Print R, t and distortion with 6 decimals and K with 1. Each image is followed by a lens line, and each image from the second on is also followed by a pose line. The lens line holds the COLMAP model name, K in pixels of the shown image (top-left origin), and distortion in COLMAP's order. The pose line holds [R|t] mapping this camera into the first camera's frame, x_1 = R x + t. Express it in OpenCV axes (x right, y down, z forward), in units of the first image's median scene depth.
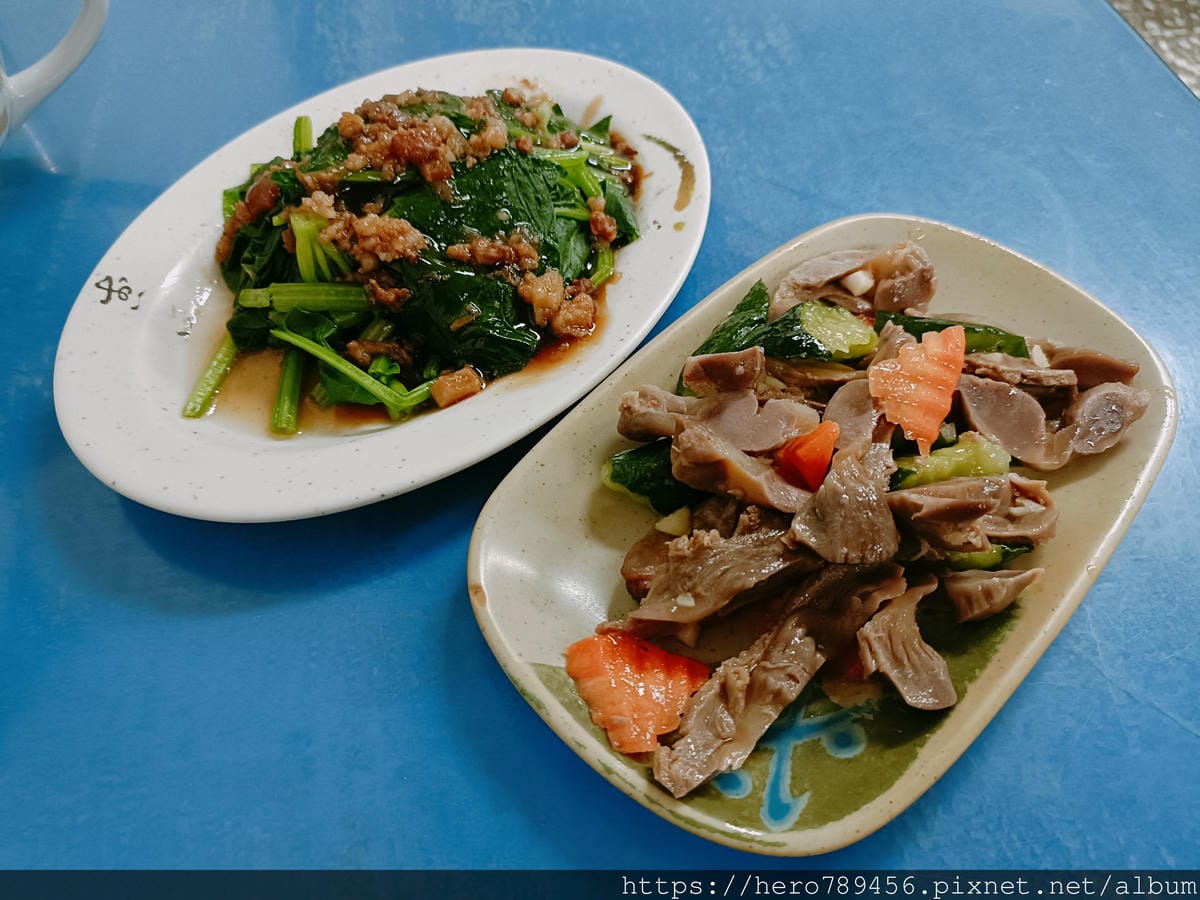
lens RADIAL K [[882.5, 0, 600.0], [0, 882.5, 450.0], [0, 0, 1]] dist [0.074196, -0.096330]
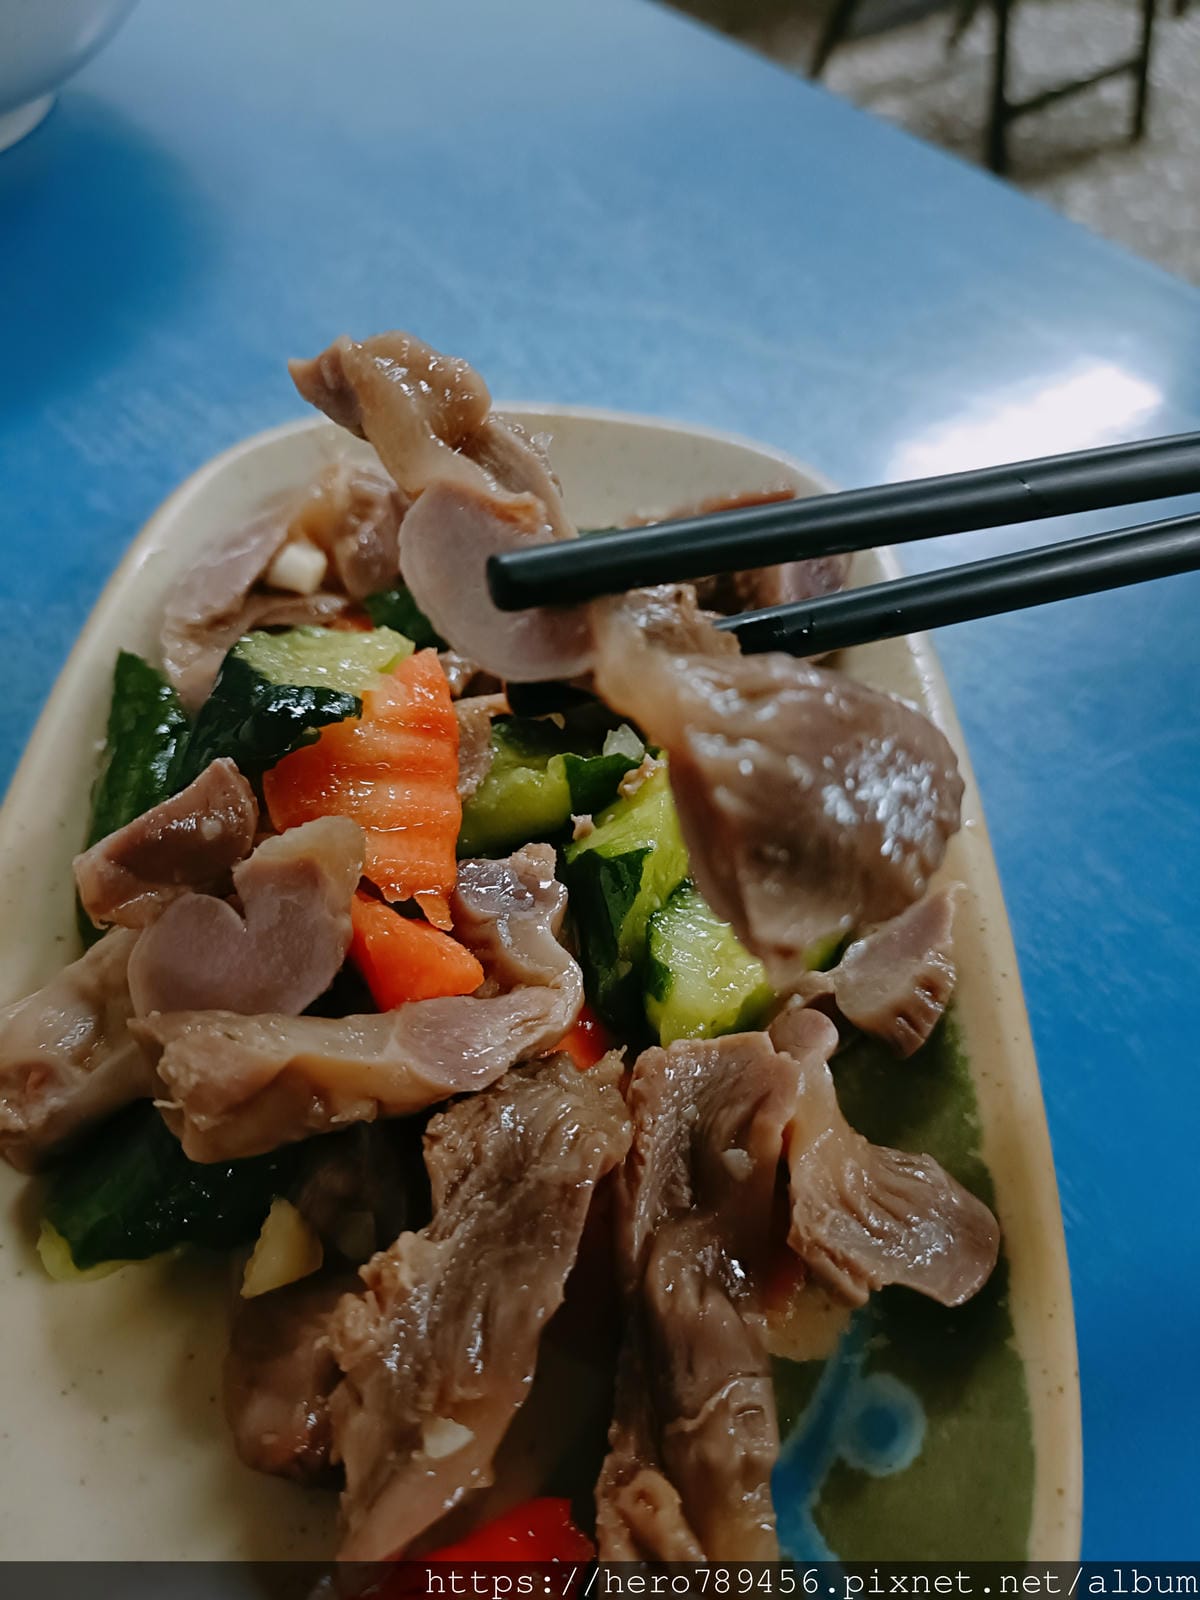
lens RADIAL K [[1176.7, 0, 604.1], [0, 1176.7, 819.8], [0, 0, 1]] dist [0.074196, -0.096330]
pose [[0.737357, -0.529719, 0.419169, 0.058797], [0.533995, 0.837132, 0.118568, -0.055142], [-0.413707, 0.136407, 0.900133, 0.337421]]
